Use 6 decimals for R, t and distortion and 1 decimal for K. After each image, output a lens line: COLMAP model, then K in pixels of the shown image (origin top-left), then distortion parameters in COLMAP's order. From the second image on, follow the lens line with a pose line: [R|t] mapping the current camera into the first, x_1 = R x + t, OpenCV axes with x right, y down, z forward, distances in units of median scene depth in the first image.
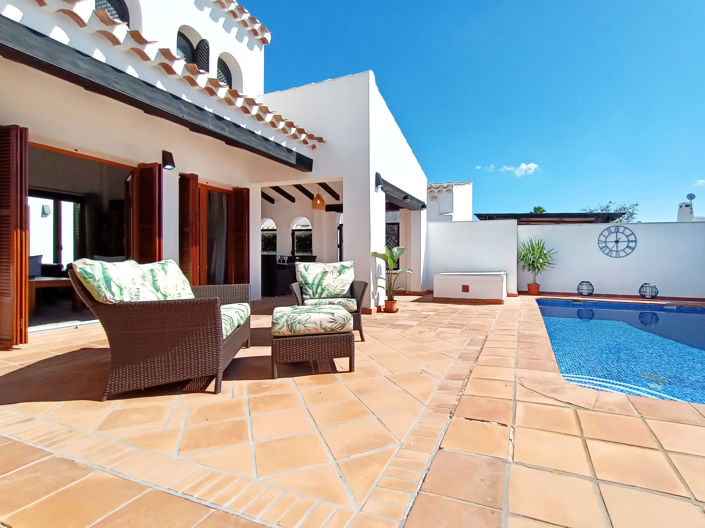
lens RADIAL K [[381.9, 0, 437.0], [0, 381.9, 265.6], [0, 0, 1]] dist [0.003141, 0.000660]
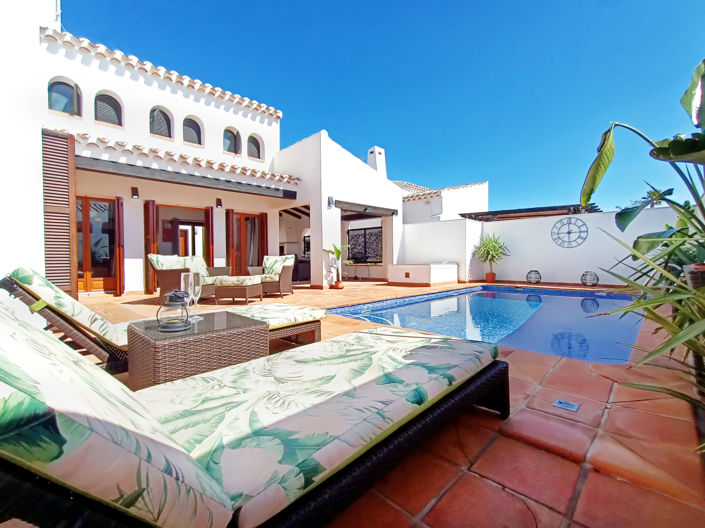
lens RADIAL K [[317.2, 0, 311.9], [0, 317.2, 267.1], [0, 0, 1]] dist [0.000740, 0.000094]
pose [[0.895874, -0.003762, -0.444292, 0.262470], [0.011578, 0.999822, 0.014879, 0.012720], [0.444157, -0.018473, 0.895759, -0.126930]]
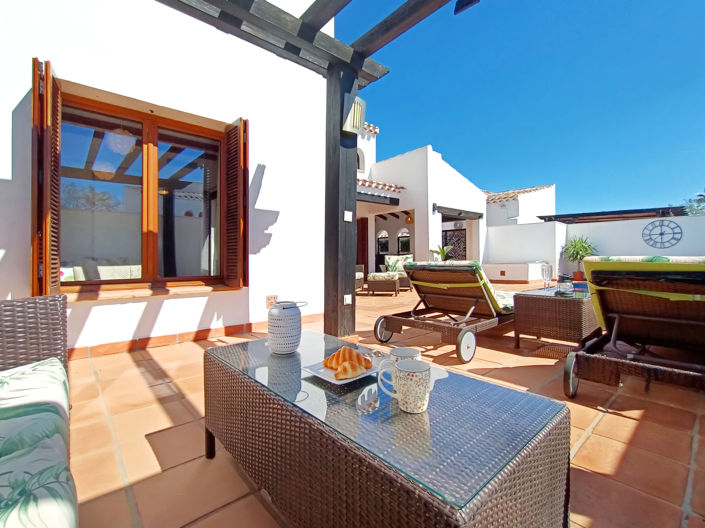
lens RADIAL K [[298.3, 0, 352.3], [0, 298.3, 258.5], [0, 0, 1]] dist [-0.001572, -0.000399]
pose [[0.859764, -0.015564, -0.510454, 0.159291], [0.009907, 0.999856, -0.013799, 0.014018], [0.510596, 0.006807, 0.859794, -0.252454]]
